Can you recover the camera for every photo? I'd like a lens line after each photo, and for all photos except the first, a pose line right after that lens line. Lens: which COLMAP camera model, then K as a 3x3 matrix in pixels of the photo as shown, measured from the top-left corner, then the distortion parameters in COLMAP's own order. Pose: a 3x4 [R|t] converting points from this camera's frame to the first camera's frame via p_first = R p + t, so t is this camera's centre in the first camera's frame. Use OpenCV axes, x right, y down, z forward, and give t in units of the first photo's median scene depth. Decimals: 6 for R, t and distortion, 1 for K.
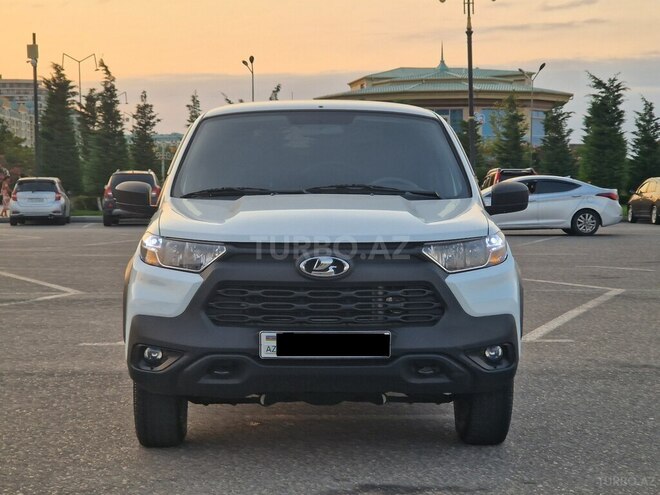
lens RADIAL K [[1299.1, 0, 339.9], [0, 1299.1, 245.0], [0, 0, 1]] dist [-0.183295, 2.783011]
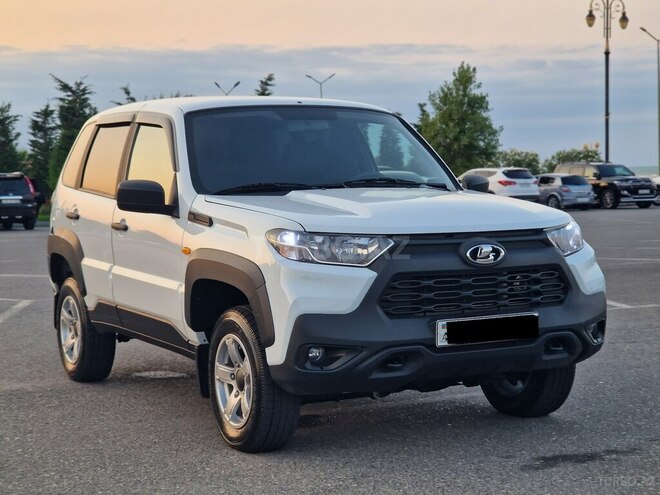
lens RADIAL K [[1299.1, 0, 339.9], [0, 1299.1, 245.0], [0, 0, 1]] dist [-0.183295, 2.783011]
pose [[0.886100, -0.042838, 0.461511, -0.575611], [0.044695, 0.998977, 0.006912, -0.002822], [-0.461335, 0.014502, 0.887108, 0.130415]]
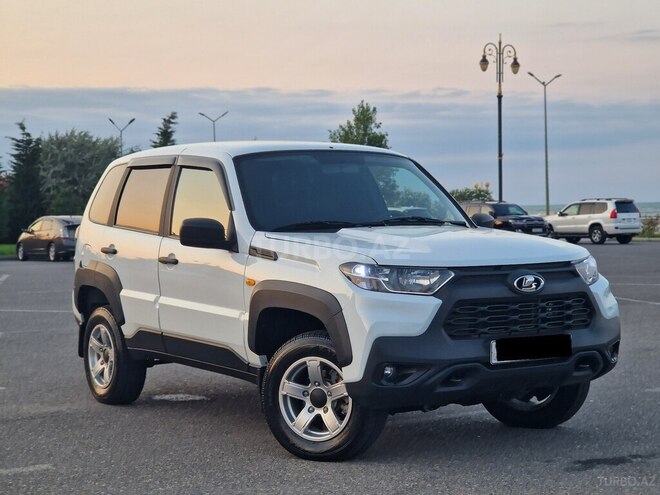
lens RADIAL K [[1299.1, 0, 339.9], [0, 1299.1, 245.0], [0, 0, 1]] dist [-0.183295, 2.783011]
pose [[0.836601, -0.029246, 0.547031, -0.784064], [0.045935, 0.998802, -0.016851, -0.006420], [-0.545883, 0.039226, 0.836943, 0.094352]]
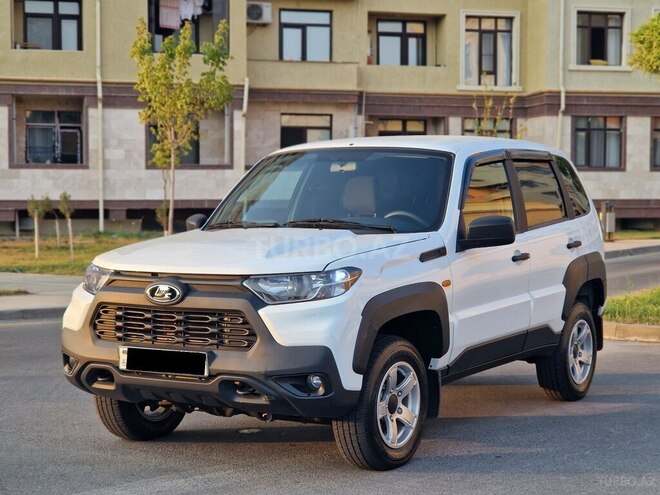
lens RADIAL K [[1291.3, 0, 311.4], [0, 1291.3, 247.8], [0, 0, 1]] dist [0.109528, -0.078692]
pose [[0.818167, 0.020919, -0.574601, 0.733146], [-0.025178, 0.999683, 0.000545, -0.026886], [0.574430, 0.014021, 0.818434, 0.131668]]
